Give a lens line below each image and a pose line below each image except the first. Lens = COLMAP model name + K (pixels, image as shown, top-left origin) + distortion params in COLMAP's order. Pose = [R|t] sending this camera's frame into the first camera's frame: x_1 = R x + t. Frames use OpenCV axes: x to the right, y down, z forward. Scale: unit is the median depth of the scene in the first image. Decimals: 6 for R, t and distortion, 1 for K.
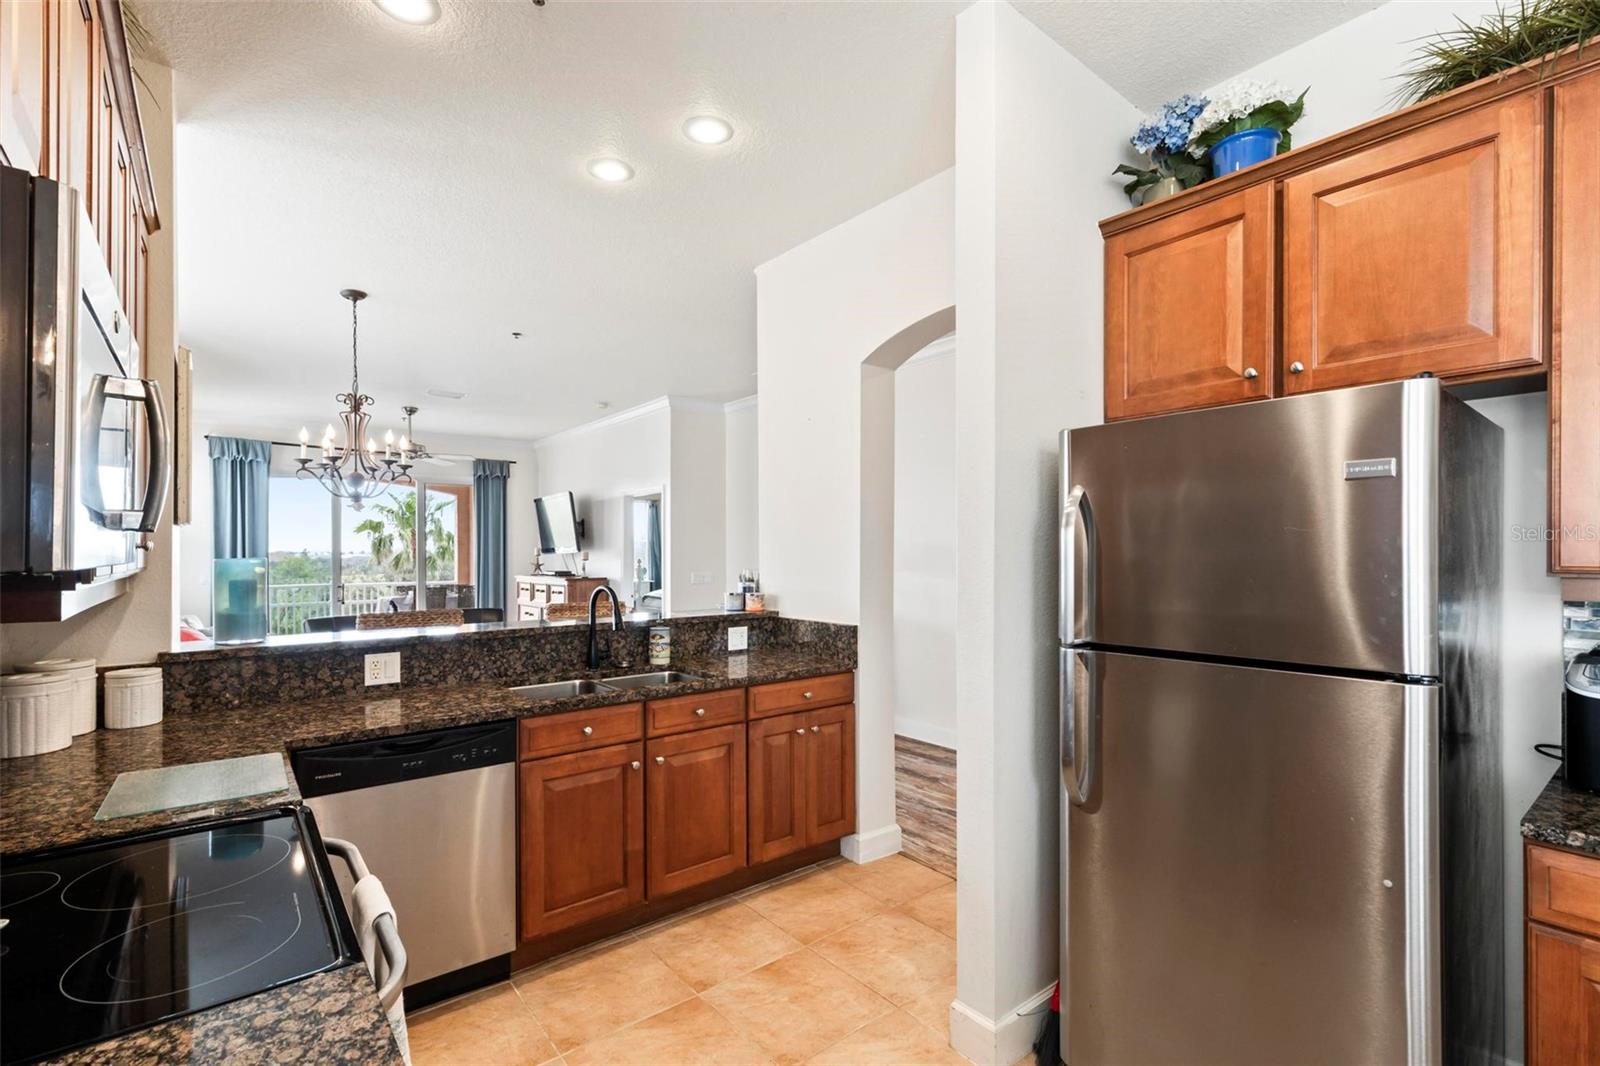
lens RADIAL K [[722.3, 0, 791.9], [0, 722.3, 548.8], [0, 0, 1]] dist [0.011781, -0.003043]
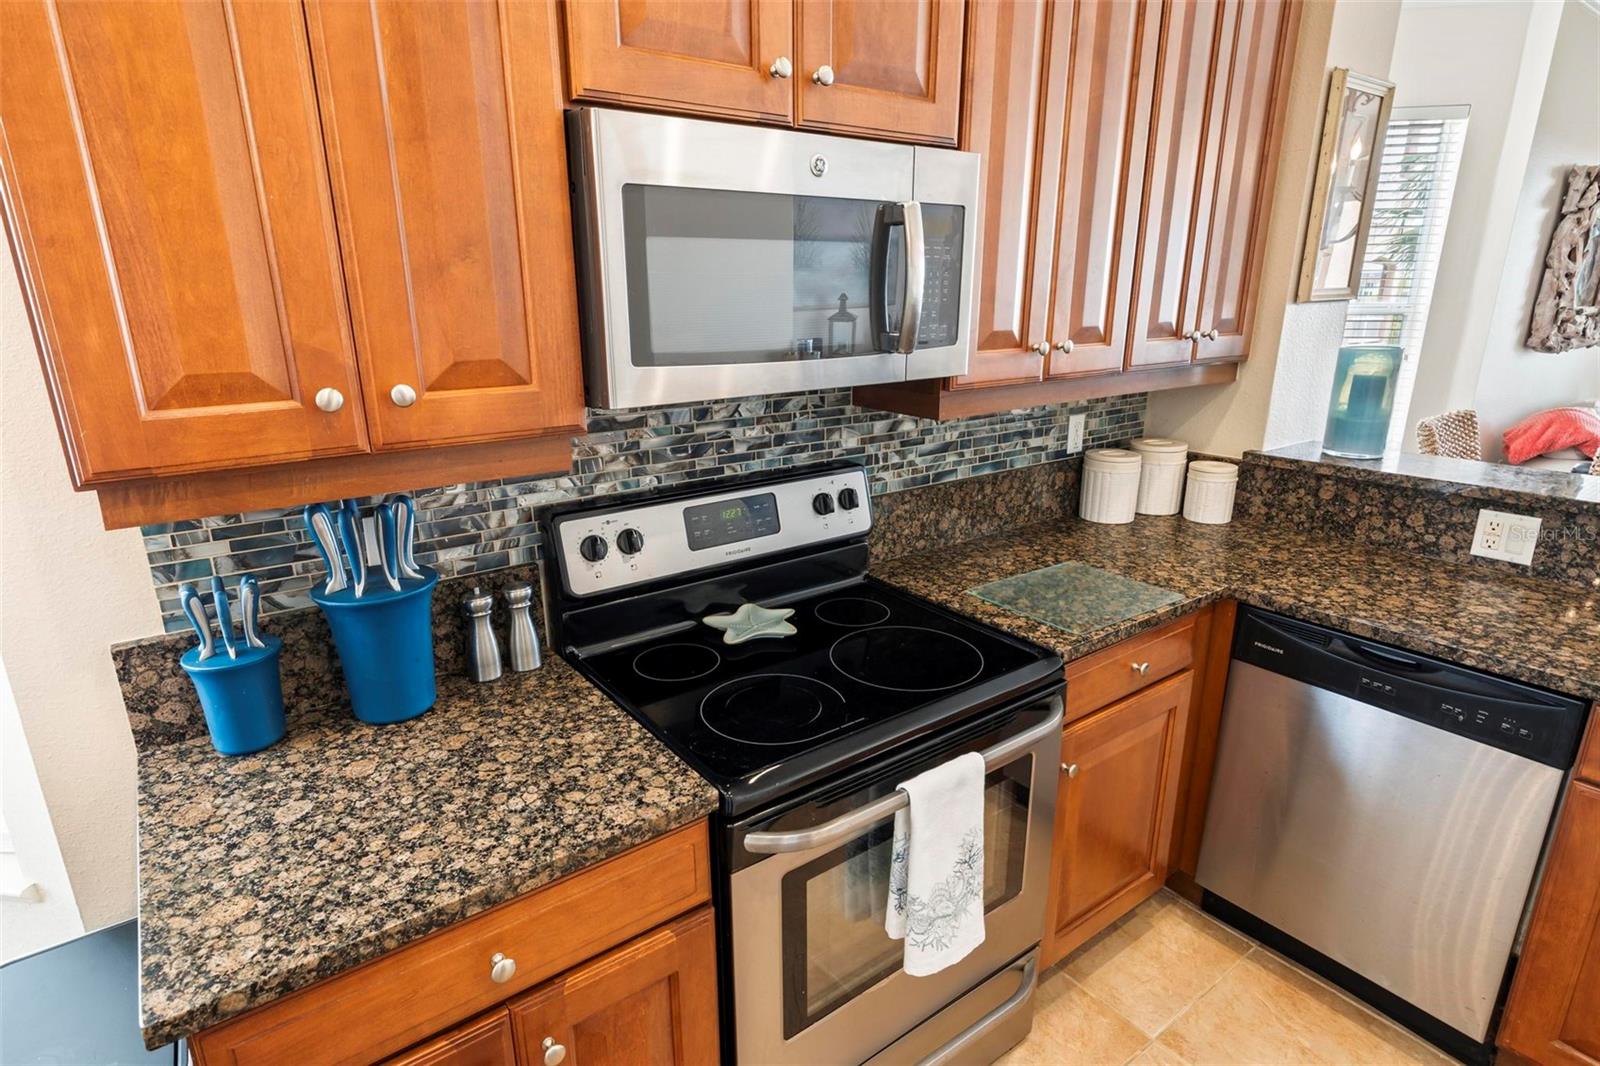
lens RADIAL K [[850.3, 0, 787.2], [0, 850.3, 540.5], [0, 0, 1]] dist [0.003343, -0.000685]
pose [[-0.036595, 0.289893, -0.956359, 0.164239], [0.009120, 0.957057, 0.289756, -0.050688], [0.999289, 0.001882, -0.037667, 0.363539]]
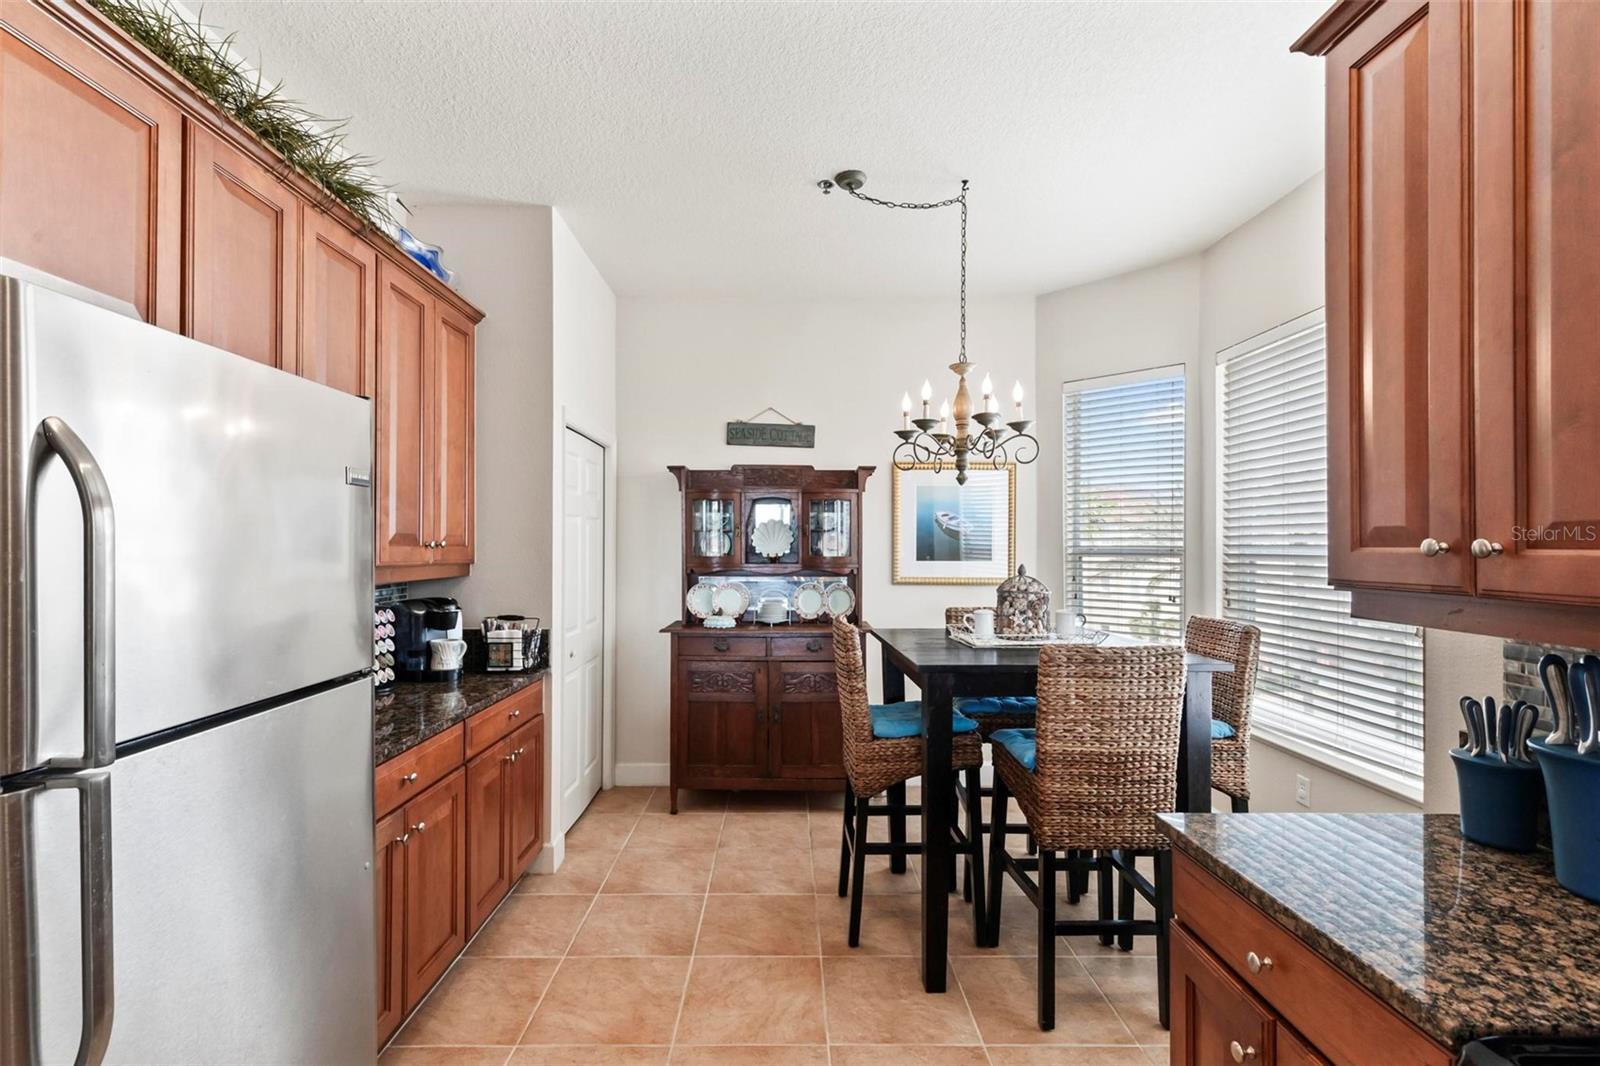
lens RADIAL K [[722.3, 0, 787.1], [0, 722.3, 542.2], [0, 0, 1]] dist [0.011781, -0.003043]
pose [[-0.783013, 0.004089, 0.621992, -0.160659], [-0.000802, 0.999971, -0.007583, -0.004741], [-0.622005, -0.006437, -0.782987, 0.697376]]
